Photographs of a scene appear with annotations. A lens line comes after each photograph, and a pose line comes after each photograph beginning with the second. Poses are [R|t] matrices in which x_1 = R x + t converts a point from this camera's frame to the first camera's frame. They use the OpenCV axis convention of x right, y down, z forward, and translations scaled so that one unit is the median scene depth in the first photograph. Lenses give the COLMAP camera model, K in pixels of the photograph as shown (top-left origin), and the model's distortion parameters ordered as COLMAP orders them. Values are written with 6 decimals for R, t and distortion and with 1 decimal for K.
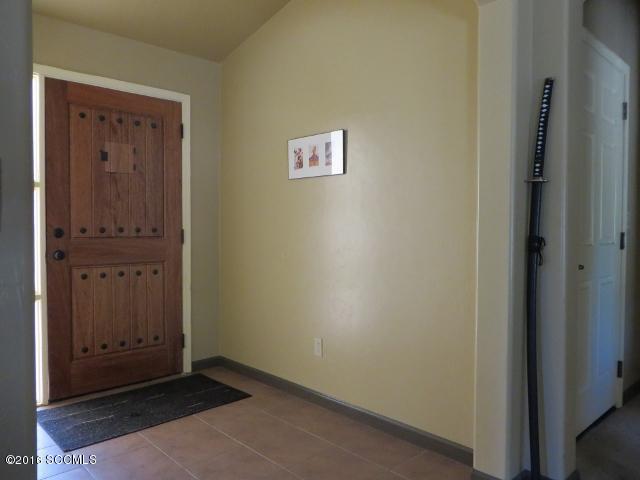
lens RADIAL K [[487.6, 0, 320.1], [0, 487.6, 238.4], [0, 0, 1]] dist [-0.006225, -0.000917]
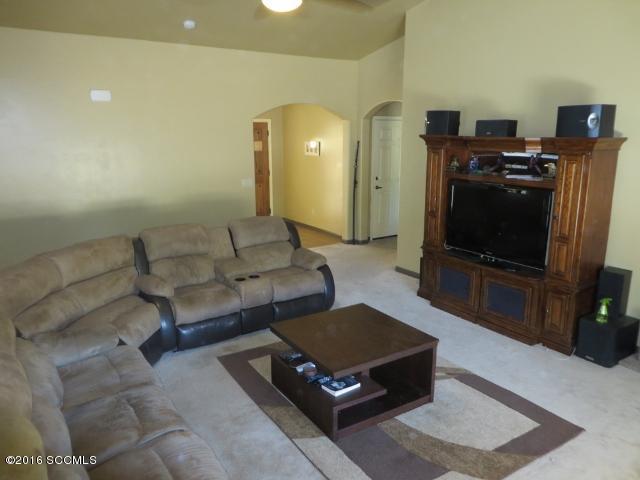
lens RADIAL K [[487.6, 0, 321.9], [0, 487.6, 242.8], [0, 0, 1]] dist [-0.006225, -0.000917]
pose [[0.987832, 0.032745, -0.152036, 0.499547], [-0.001276, 0.979257, 0.202616, -0.197836], [0.155517, -0.199956, 0.967384, -1.913256]]
